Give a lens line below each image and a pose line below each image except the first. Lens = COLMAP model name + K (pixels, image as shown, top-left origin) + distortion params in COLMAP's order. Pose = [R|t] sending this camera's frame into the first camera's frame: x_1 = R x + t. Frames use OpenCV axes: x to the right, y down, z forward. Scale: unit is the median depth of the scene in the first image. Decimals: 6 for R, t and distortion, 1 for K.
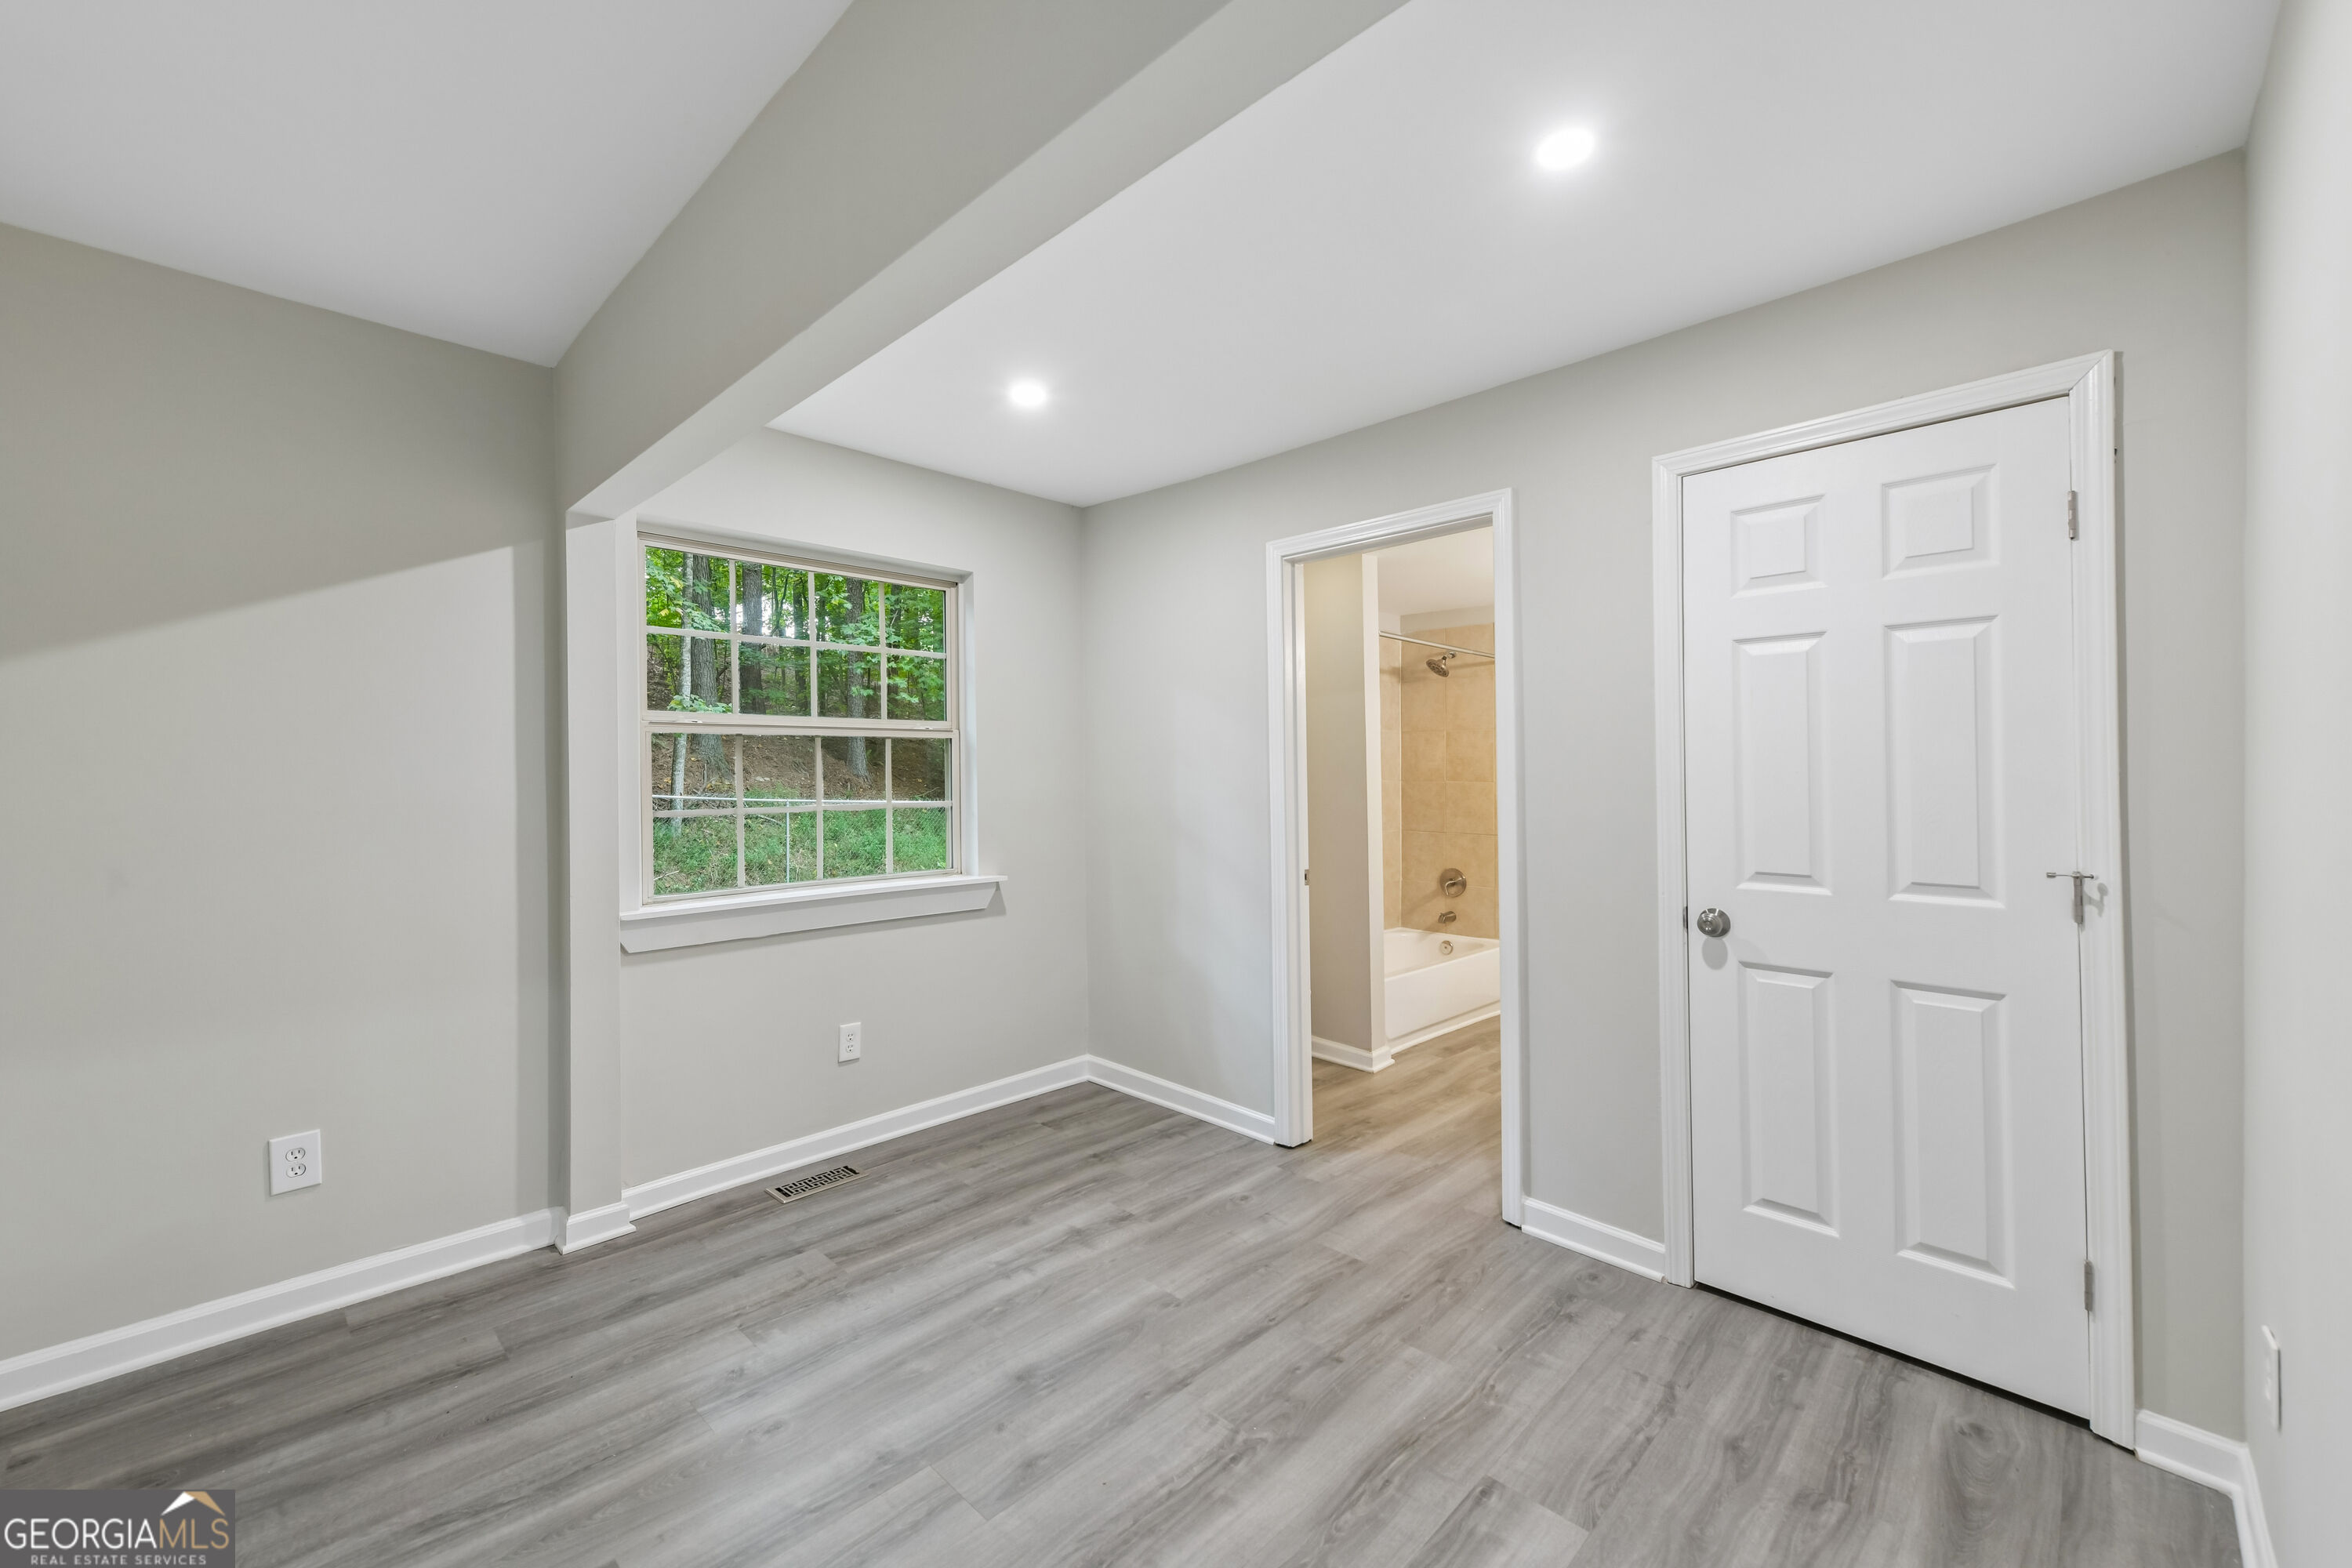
lens RADIAL K [[950.5, 0, 1179.4], [0, 950.5, 760.9], [0, 0, 1]] dist [0.002248, 0.000143]
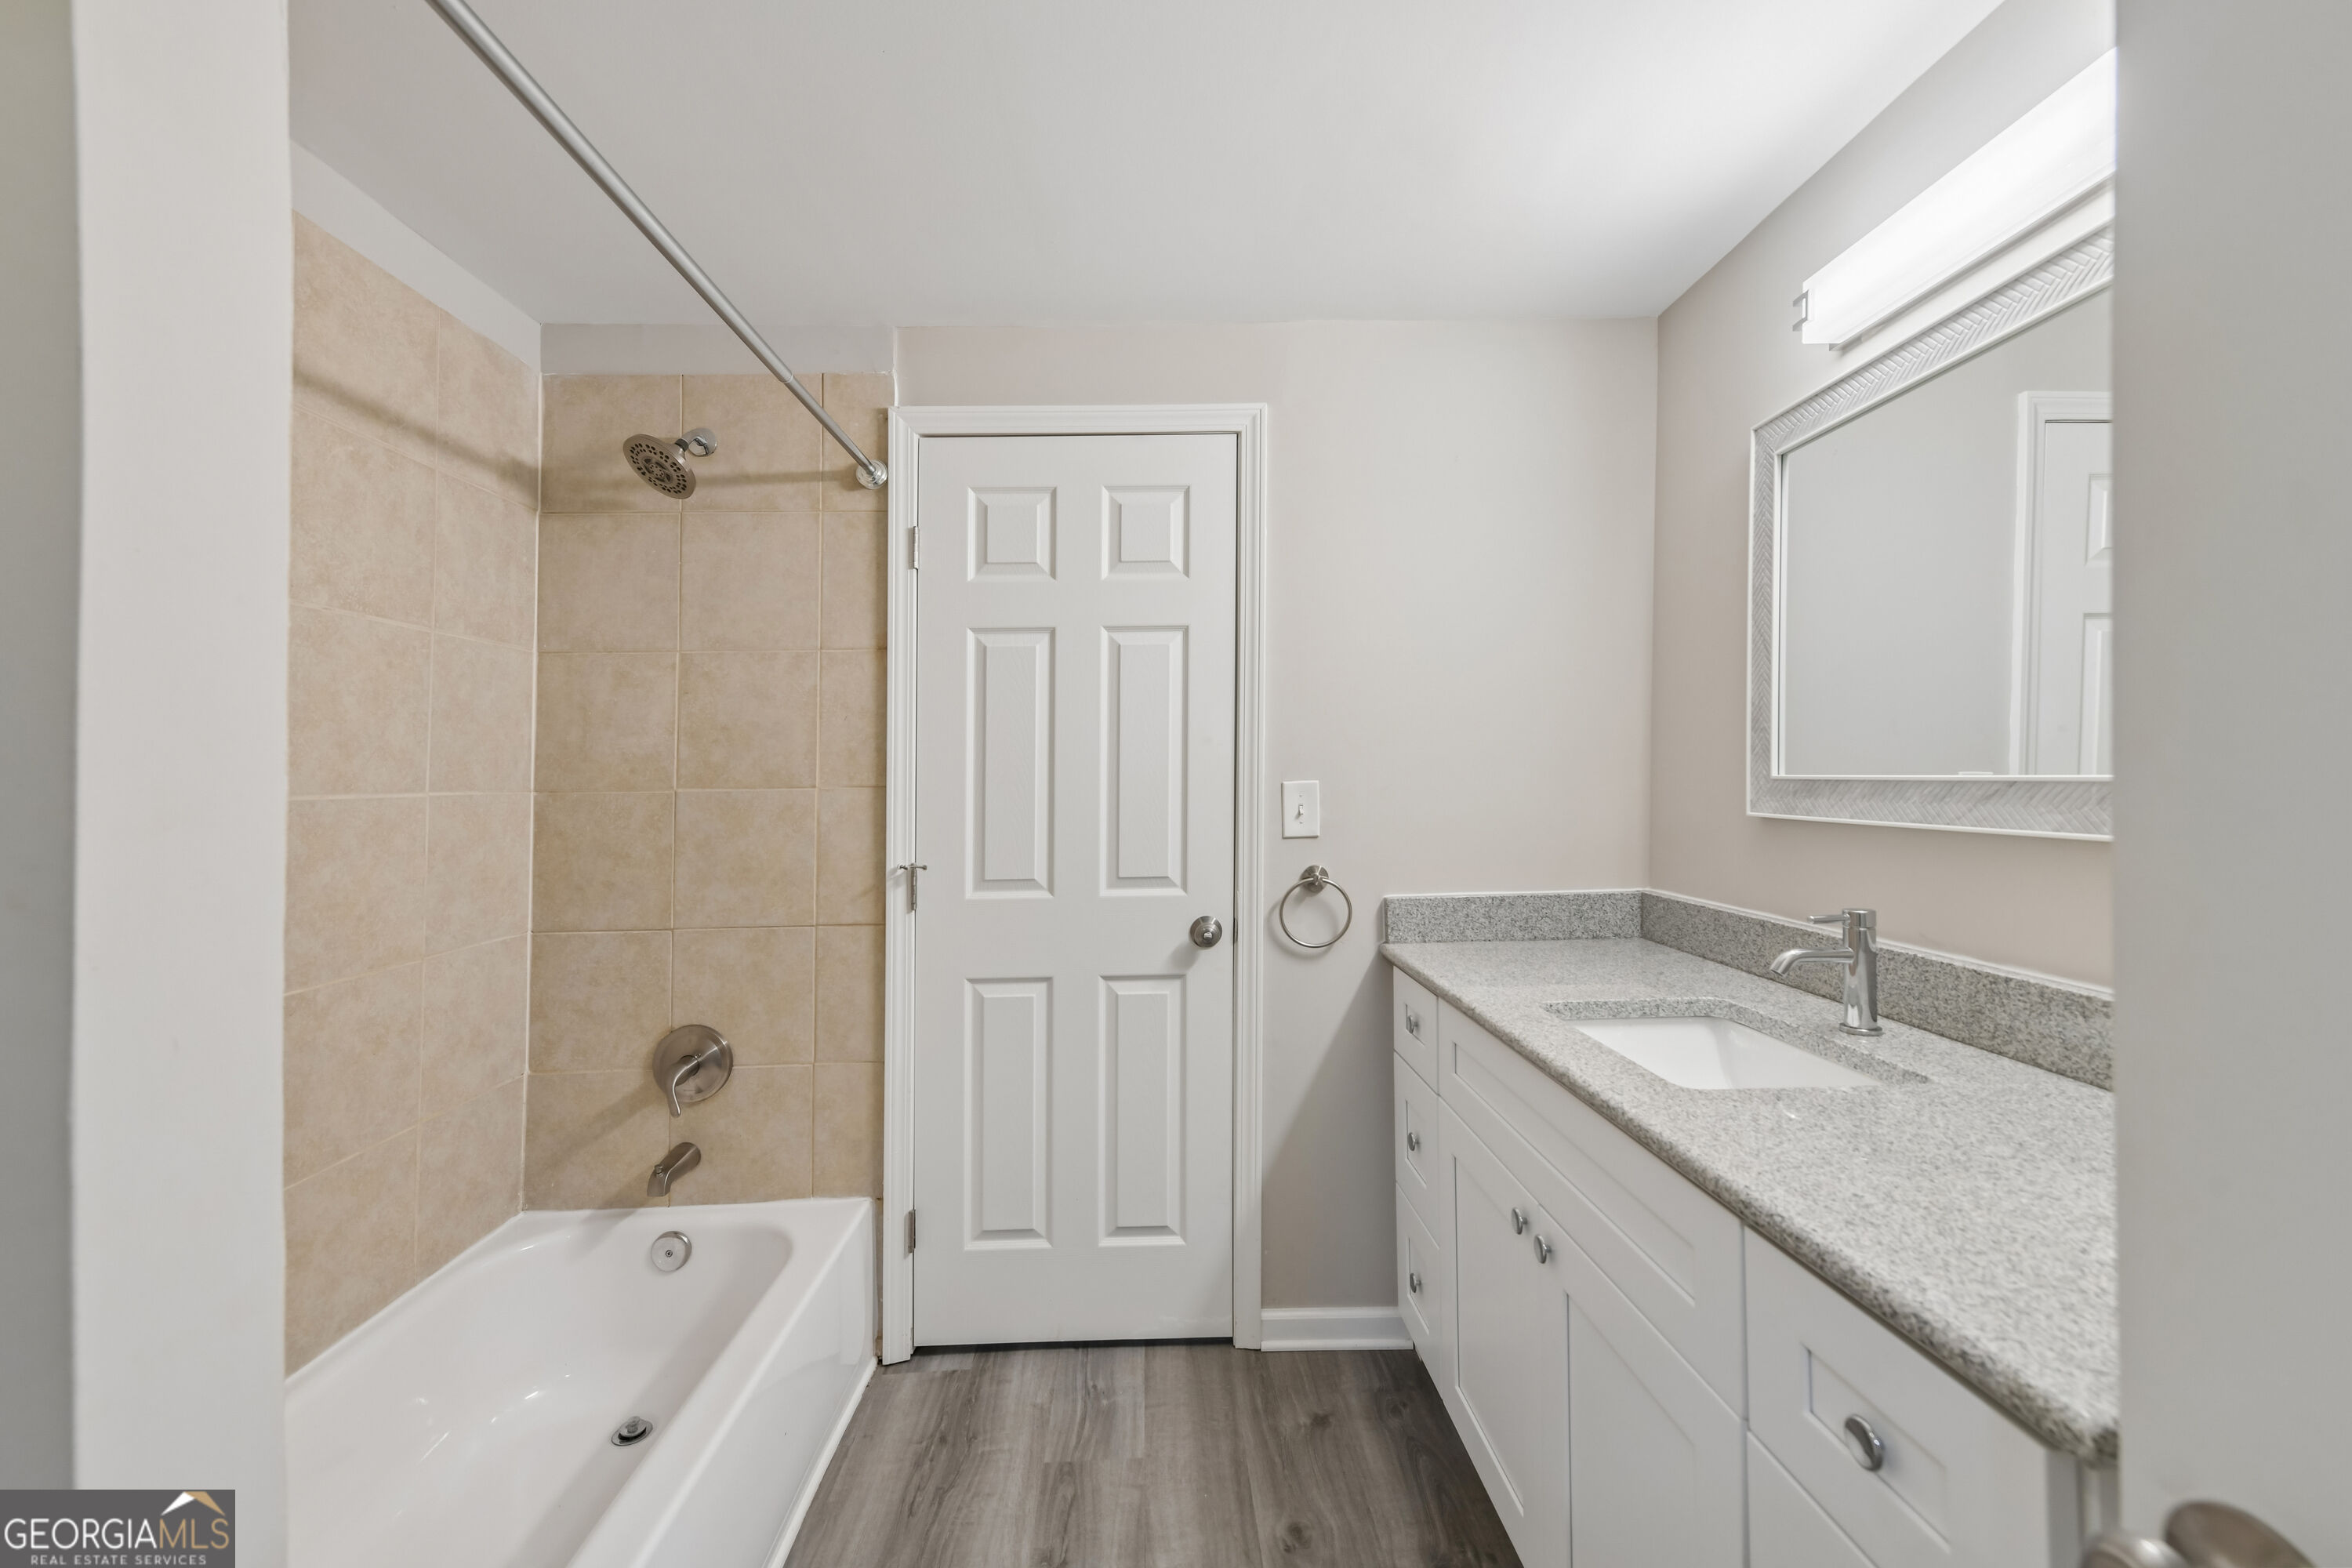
lens RADIAL K [[950.5, 0, 1179.4], [0, 950.5, 760.9], [0, 0, 1]] dist [0.002248, 0.000143]
pose [[0.680435, 0.018699, 0.732570, 0.138687], [-0.016744, 0.999810, -0.009968, 0.011117], [-0.732617, -0.005483, 0.680619, 0.589527]]
